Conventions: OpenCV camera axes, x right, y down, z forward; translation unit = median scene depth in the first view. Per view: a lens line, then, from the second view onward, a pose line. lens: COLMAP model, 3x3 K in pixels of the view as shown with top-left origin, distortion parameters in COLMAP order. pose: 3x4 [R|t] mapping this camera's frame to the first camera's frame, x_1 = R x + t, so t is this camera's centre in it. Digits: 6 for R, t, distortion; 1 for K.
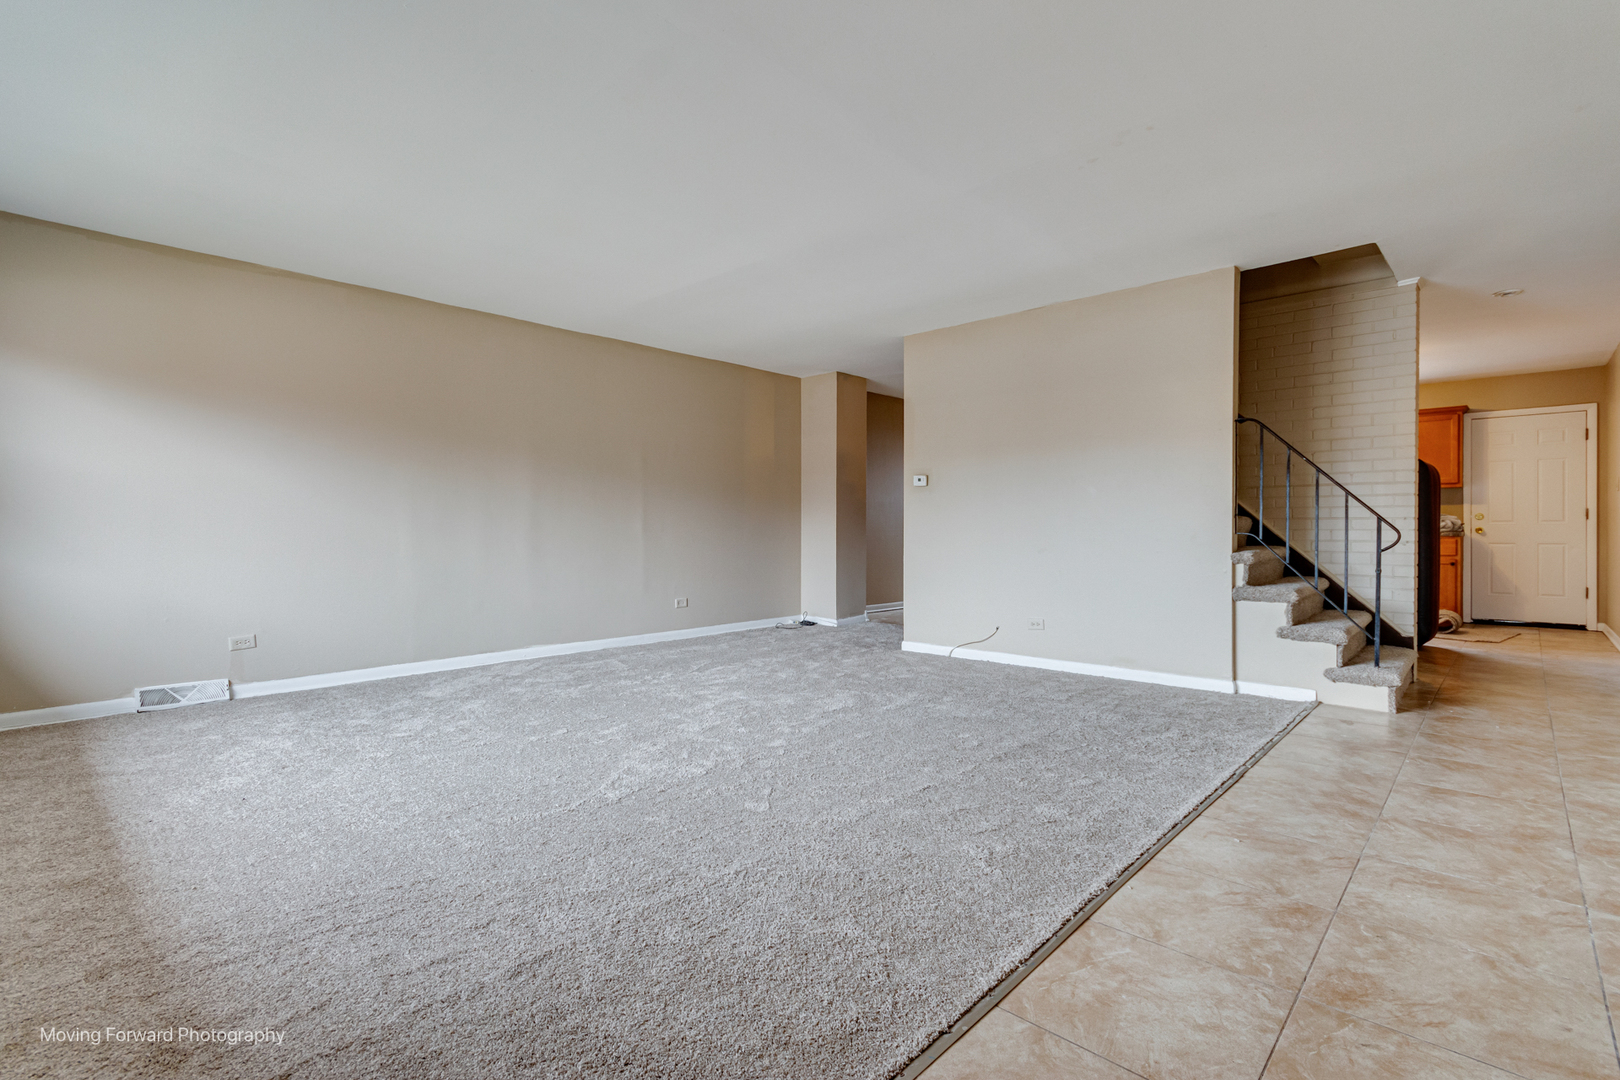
lens RADIAL K [[747.4, 0, 804.5], [0, 747.4, 532.8], [0, 0, 1]] dist [0.001437, 0.000417]
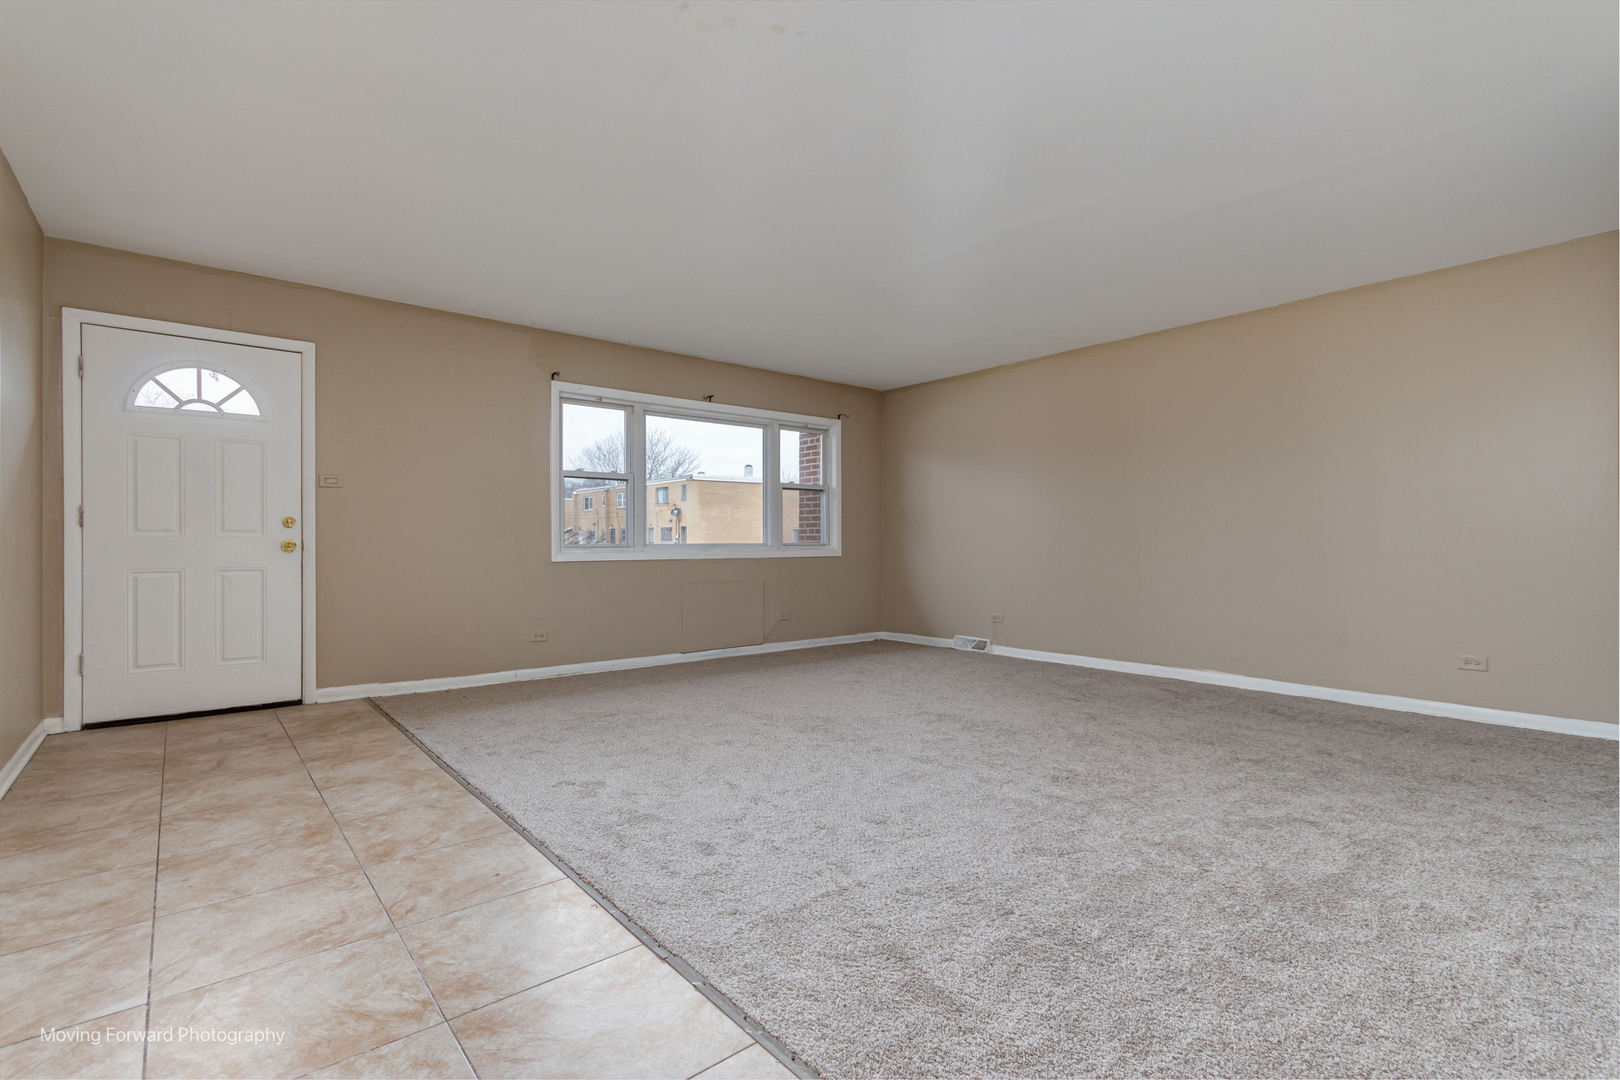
lens RADIAL K [[747.4, 0, 800.9], [0, 747.4, 542.7], [0, 0, 1]] dist [0.001437, 0.000417]
pose [[-0.120289, 0.001560, -0.992738, 1.838817], [-0.008840, 0.999957, 0.002642, -0.006174], [0.992700, 0.009093, -0.120270, 1.872442]]
